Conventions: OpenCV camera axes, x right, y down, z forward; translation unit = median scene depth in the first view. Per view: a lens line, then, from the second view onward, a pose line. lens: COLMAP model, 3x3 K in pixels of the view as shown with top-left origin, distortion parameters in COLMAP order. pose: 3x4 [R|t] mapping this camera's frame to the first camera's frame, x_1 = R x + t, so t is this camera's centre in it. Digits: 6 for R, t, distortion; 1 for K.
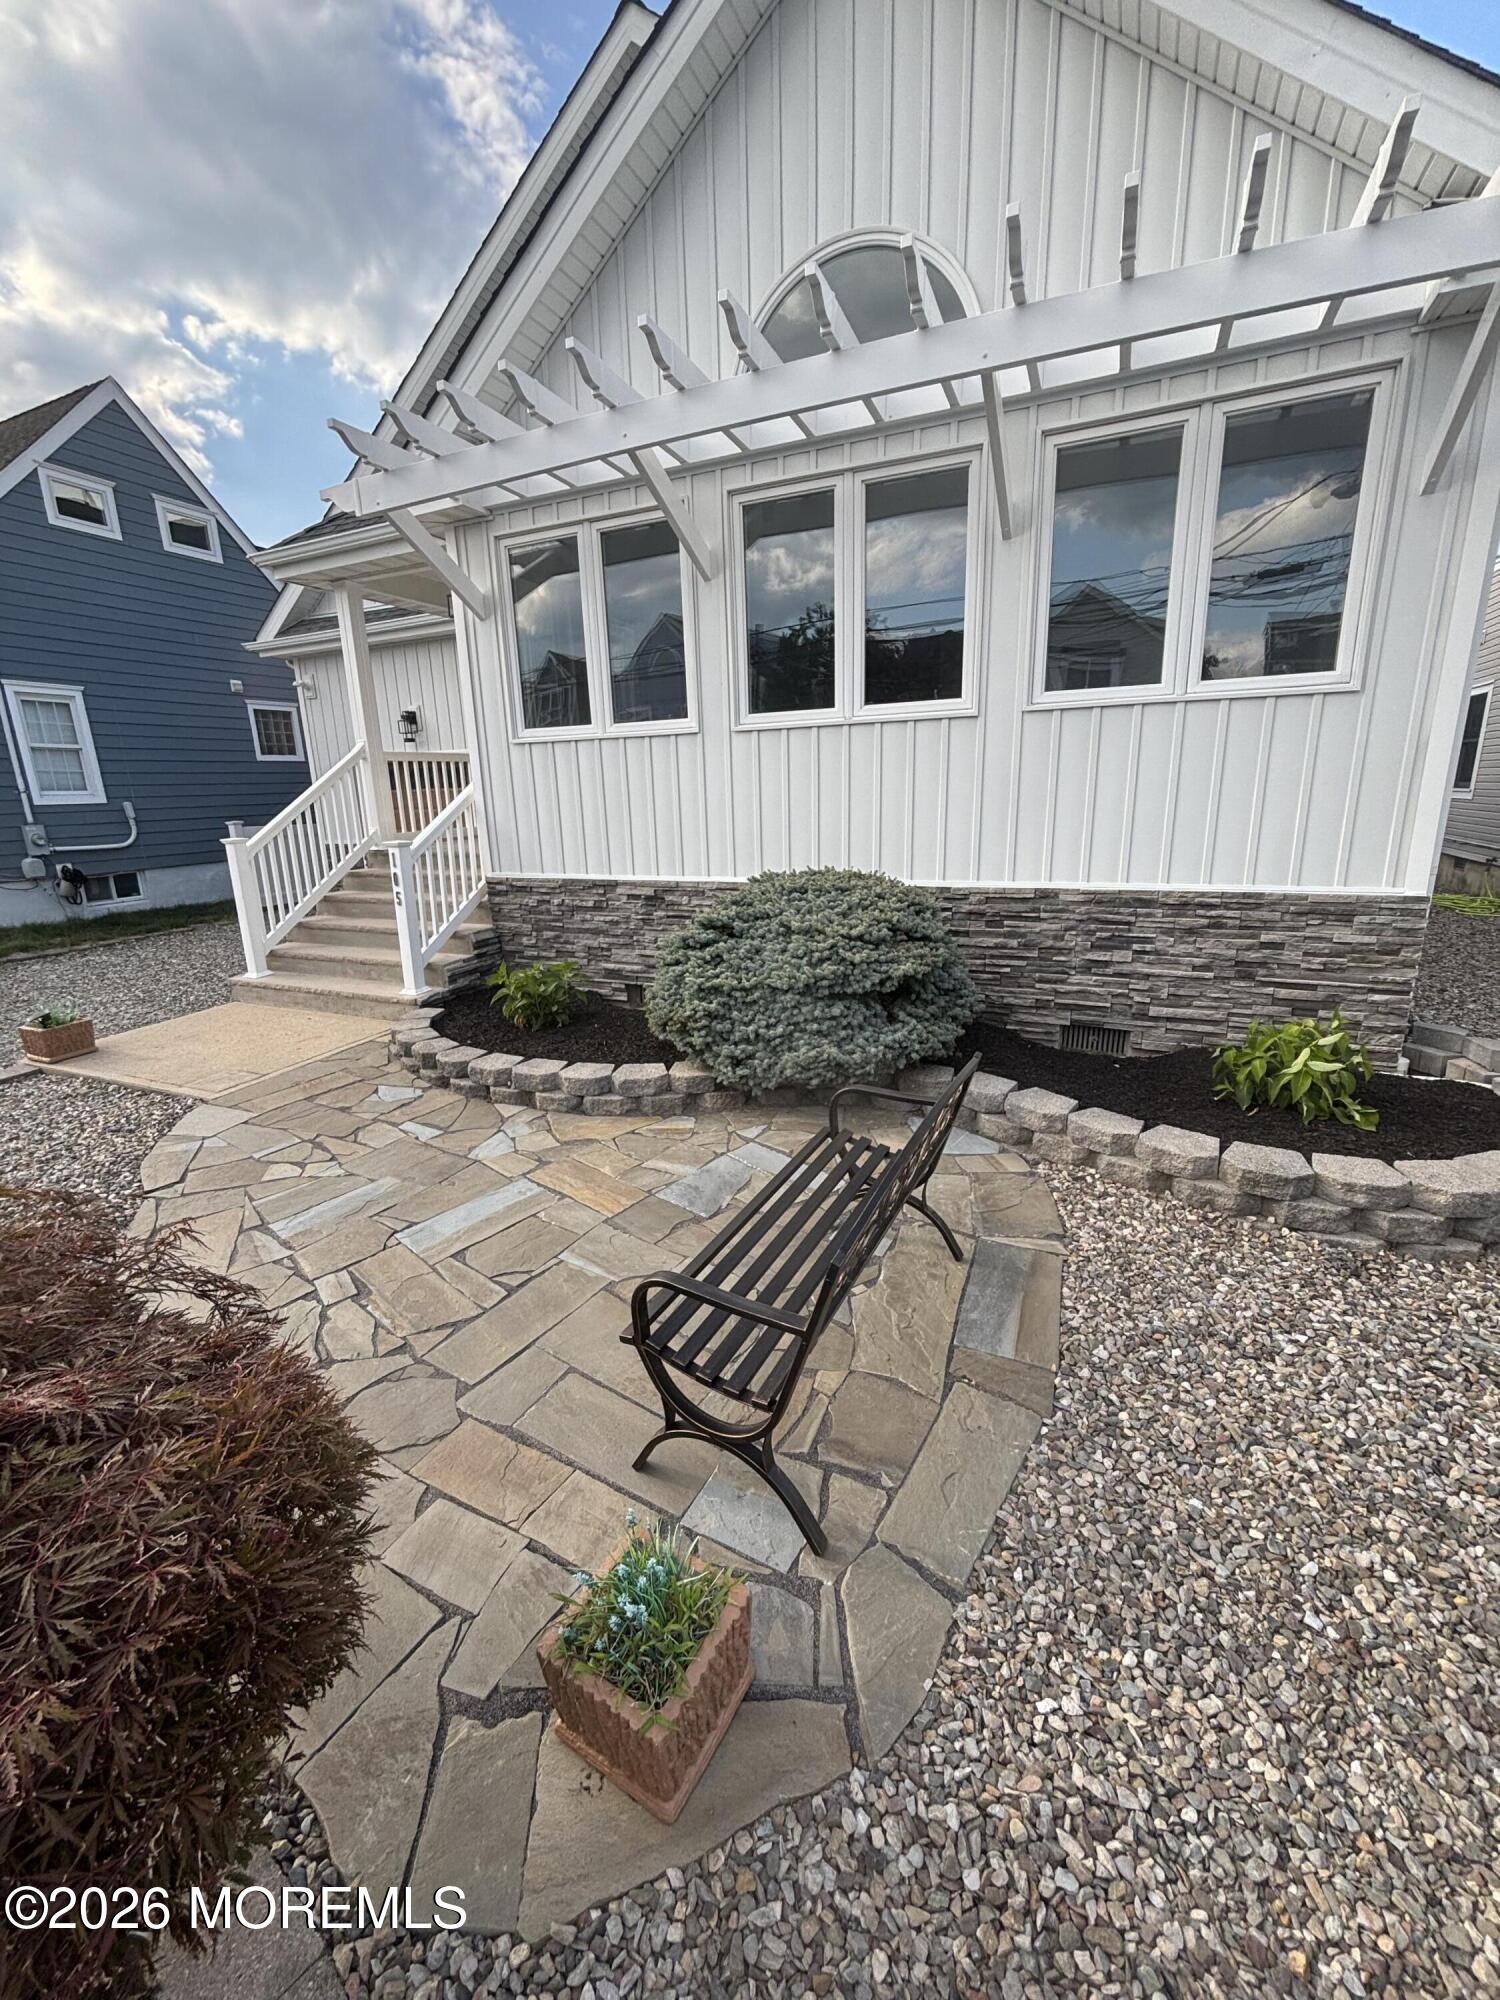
lens RADIAL K [[835.5, 0, 750.0], [0, 835.5, 1000.0], [0, 0, 1]] dist [0.001105, 0.000045]
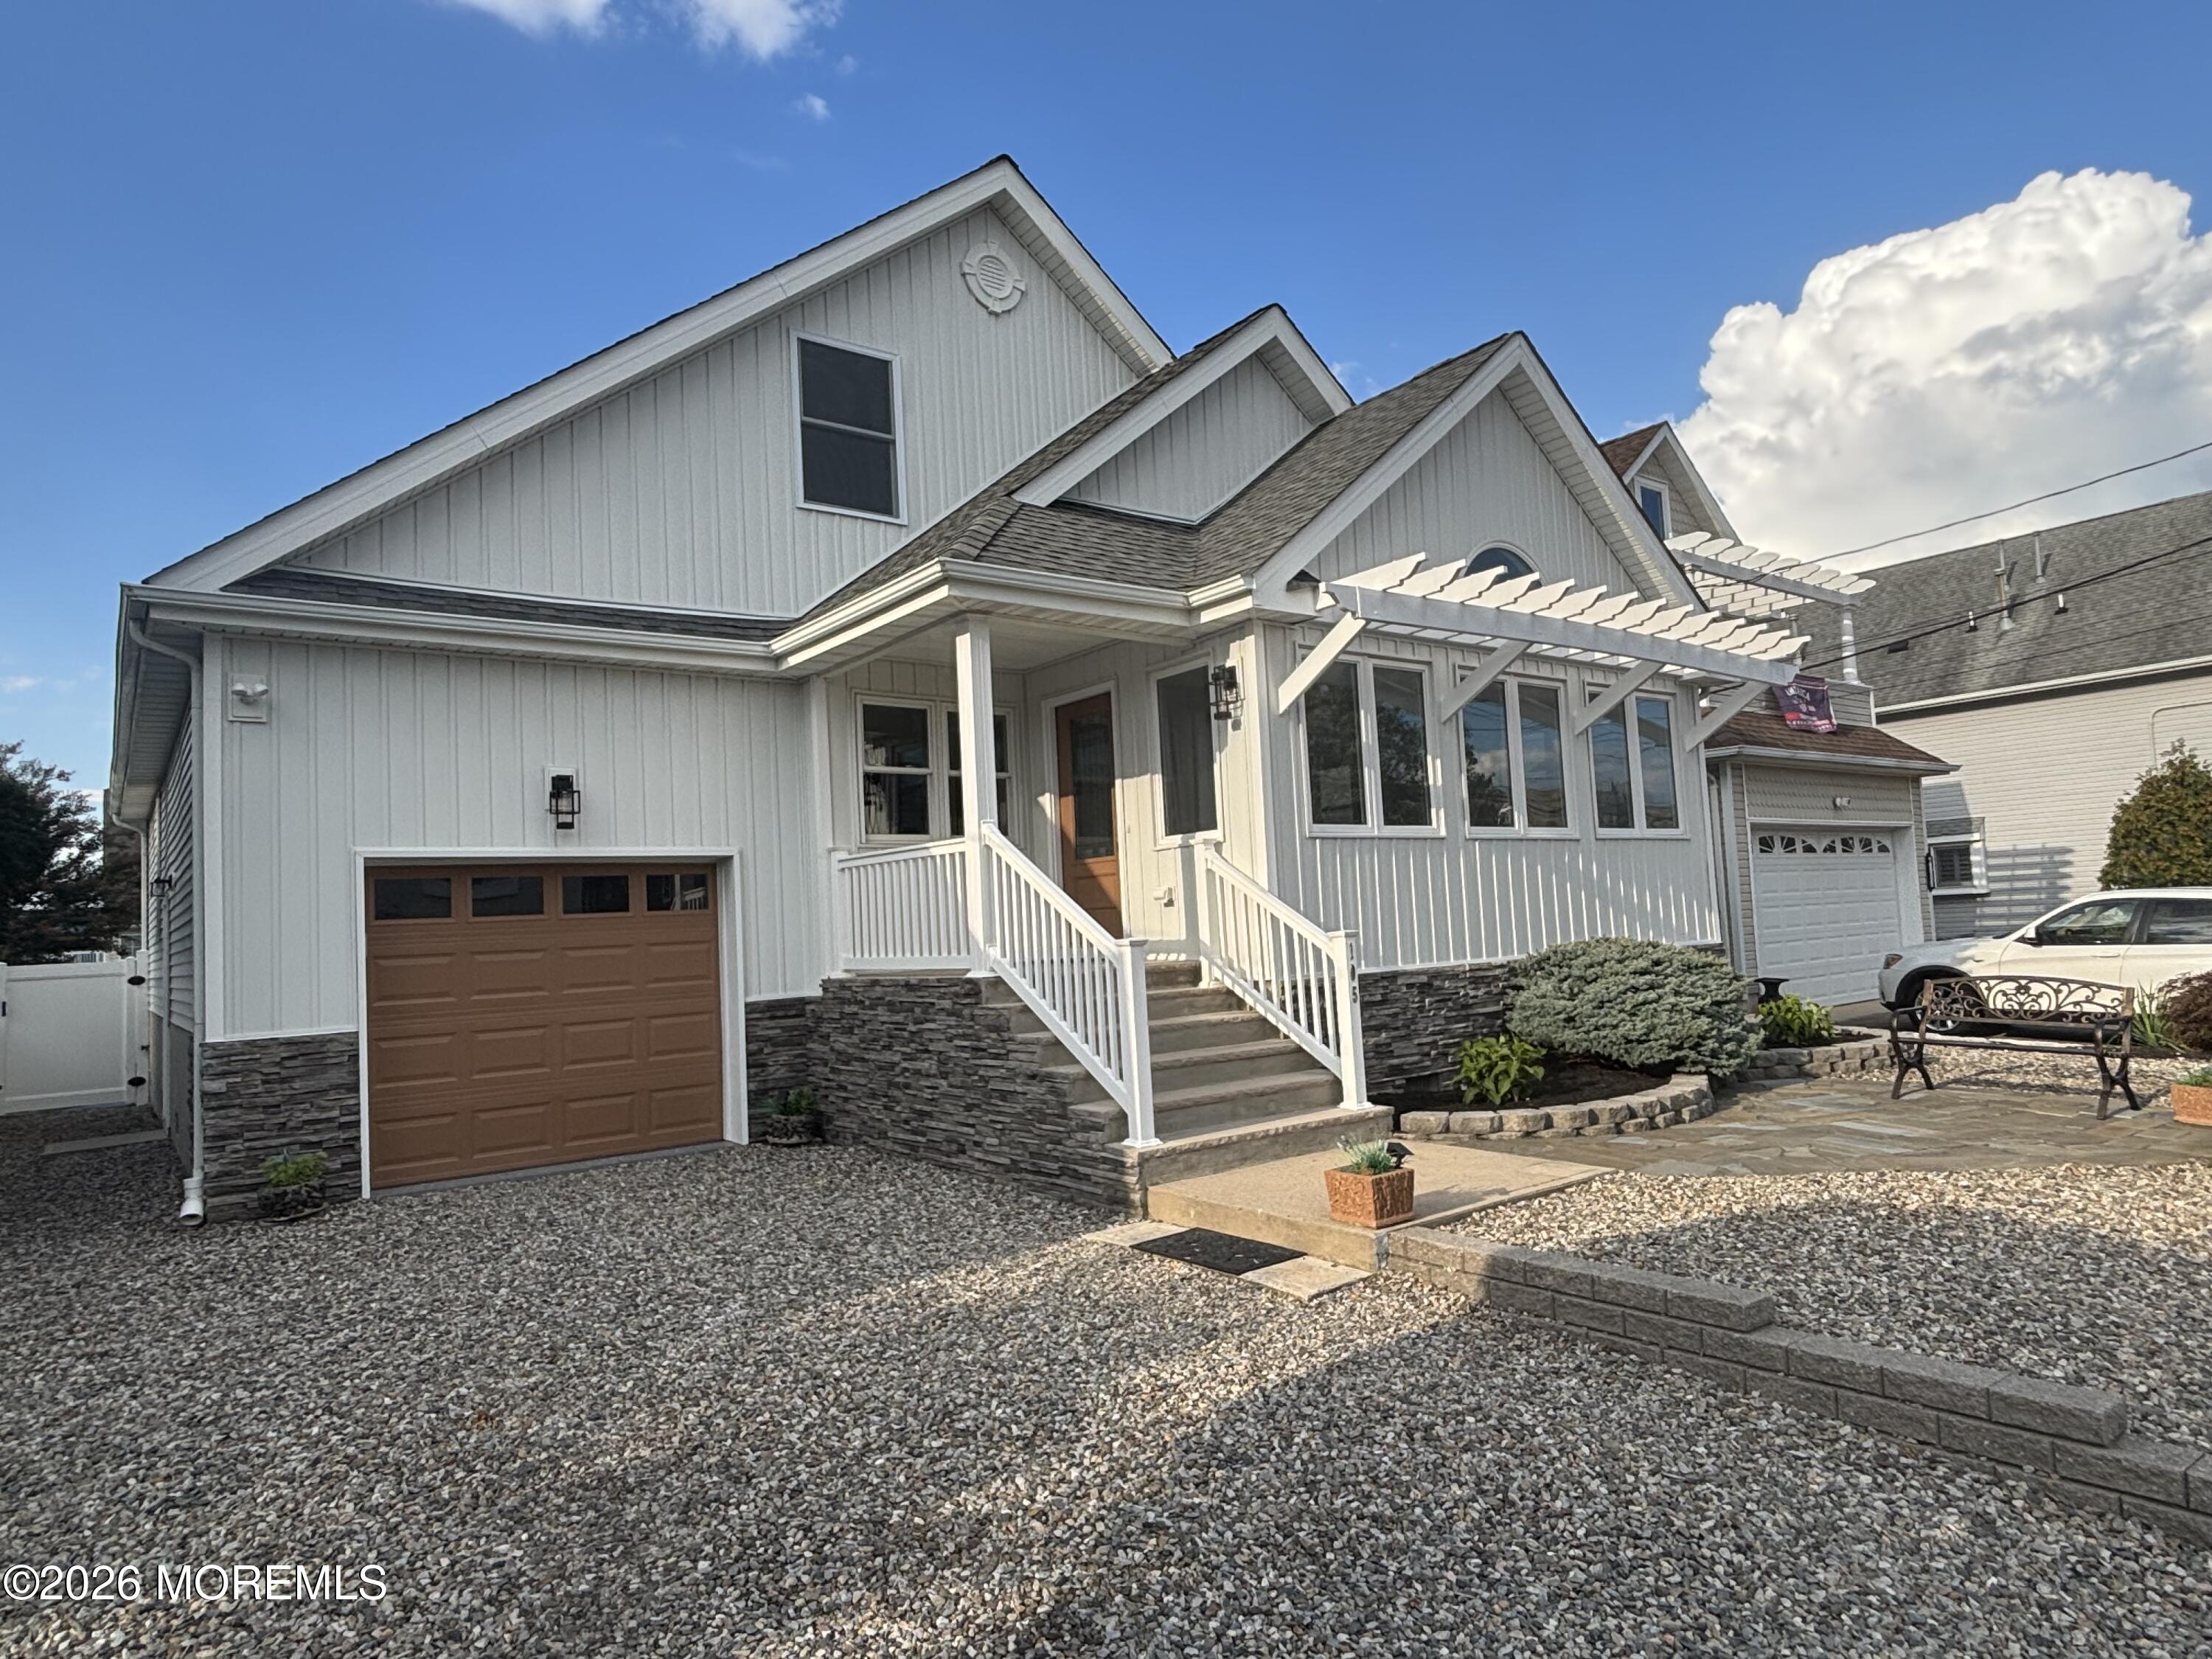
lens RADIAL K [[1300.4, 0, 1103.0], [0, 1300.4, 838.5], [0, 0, 1]] dist [-0.026028, 0.013362]
pose [[0.466410, 0.064471, 0.882216, -1.794746], [0.250884, 0.946744, -0.201824, -0.069693], [-0.848245, 0.315467, 0.425396, 0.599013]]
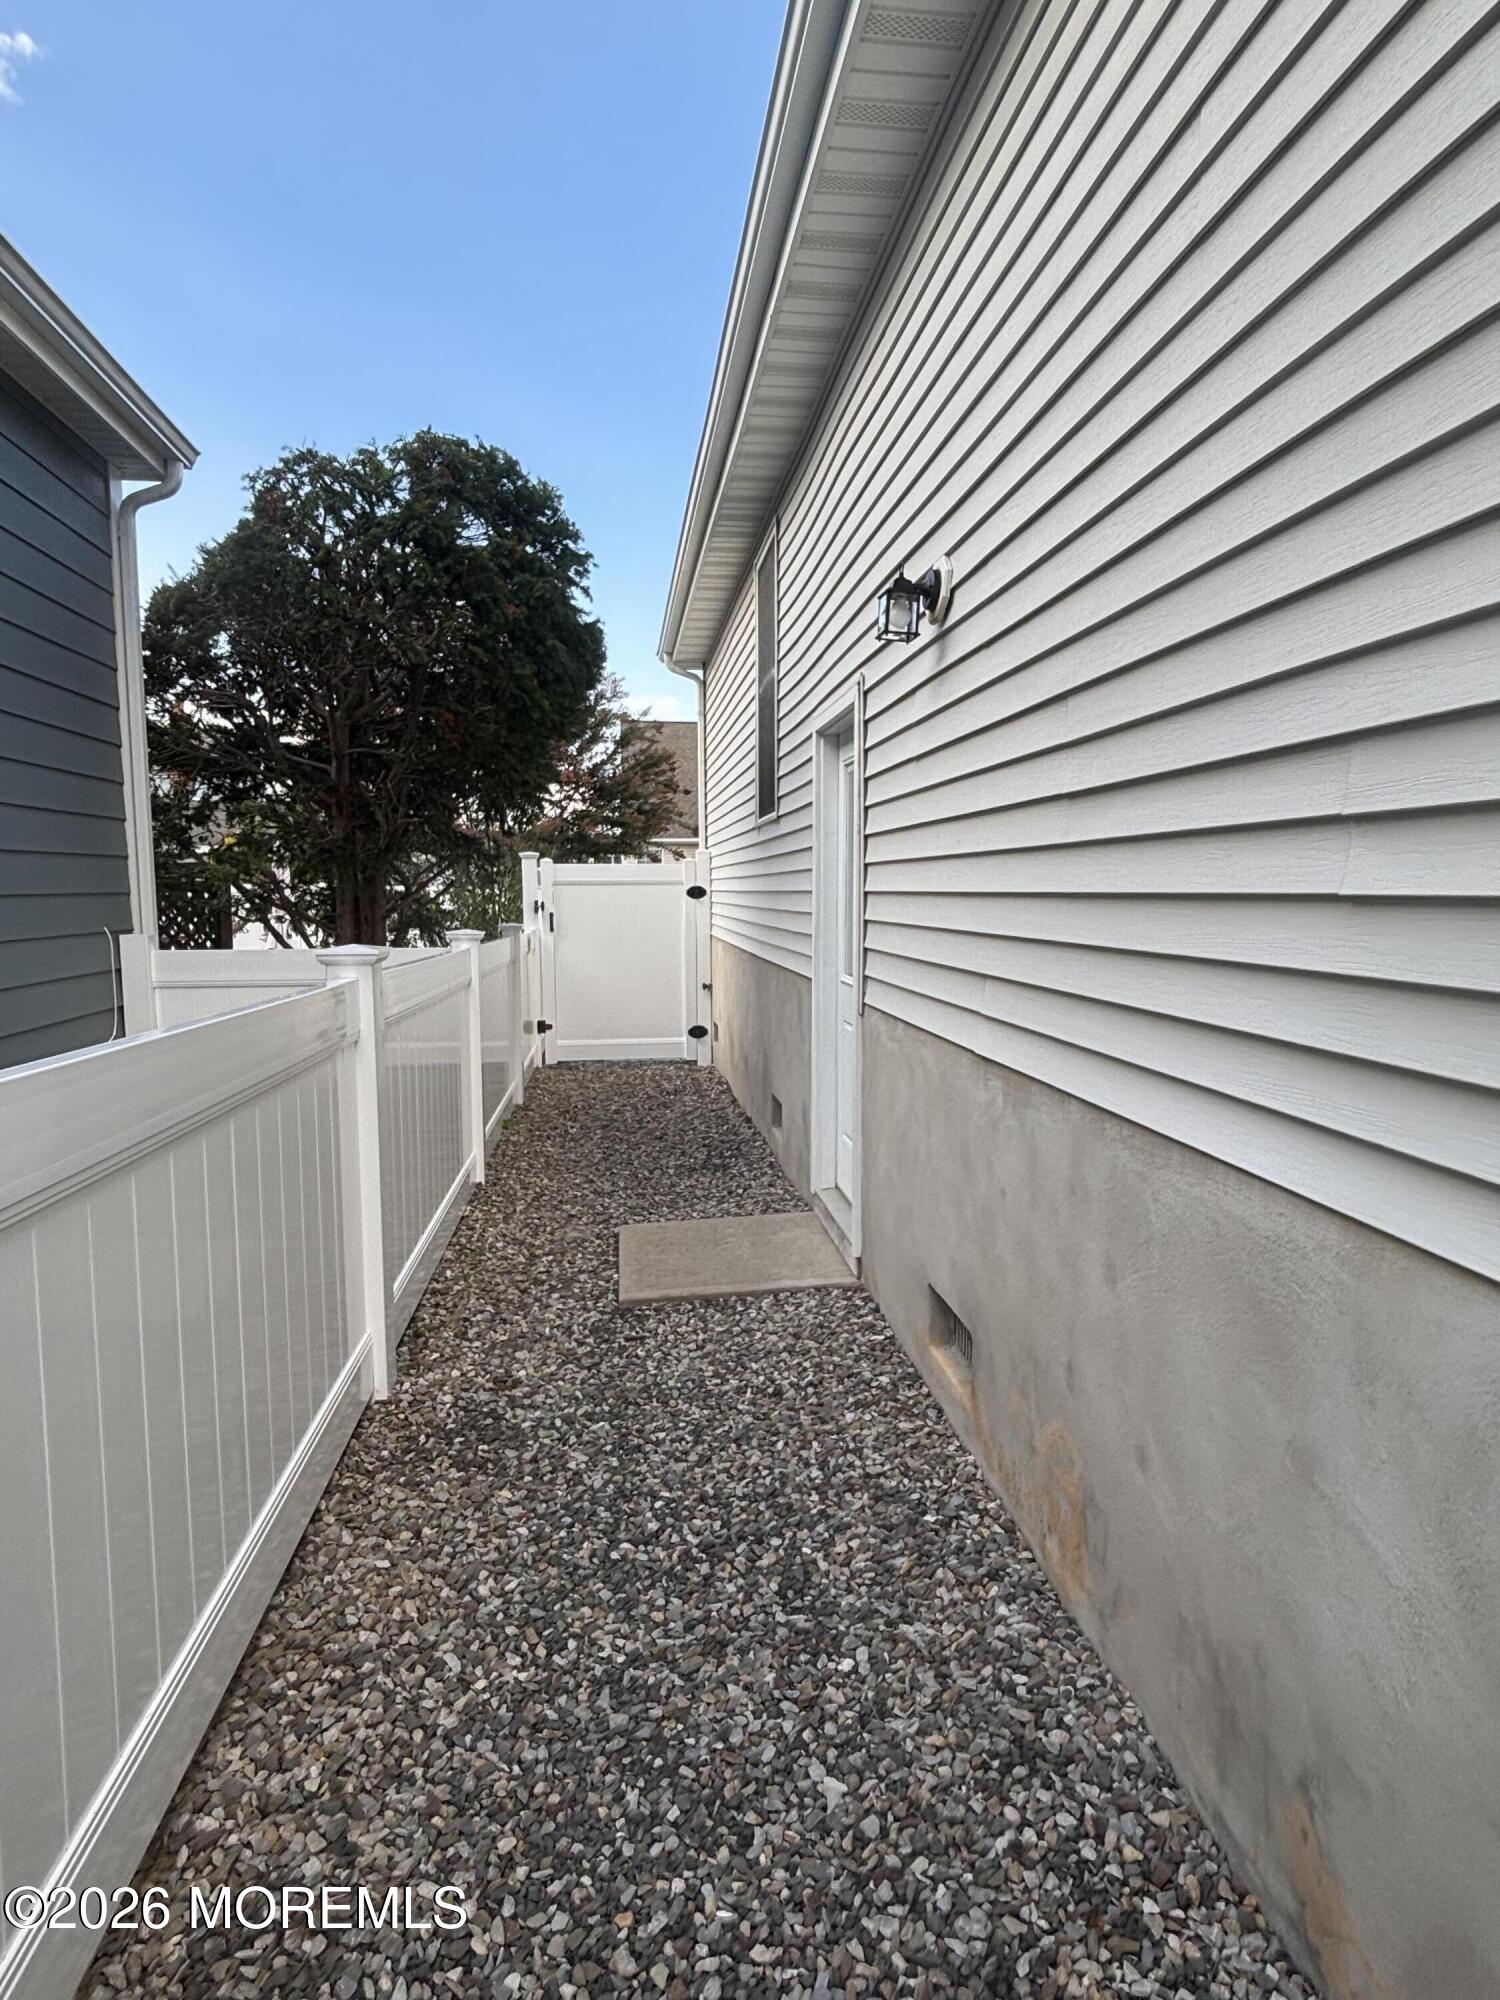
lens RADIAL K [[1114.8, 0, 750.0], [0, 1114.8, 1000.0], [0, 0, 1]] dist [0.001945, 0.000084]
pose [[0.852341, -0.032117, 0.521999, -1.108511], [0.110844, 0.986531, -0.120293, -0.495219], [-0.511104, 0.160391, 0.844421, 2.226429]]
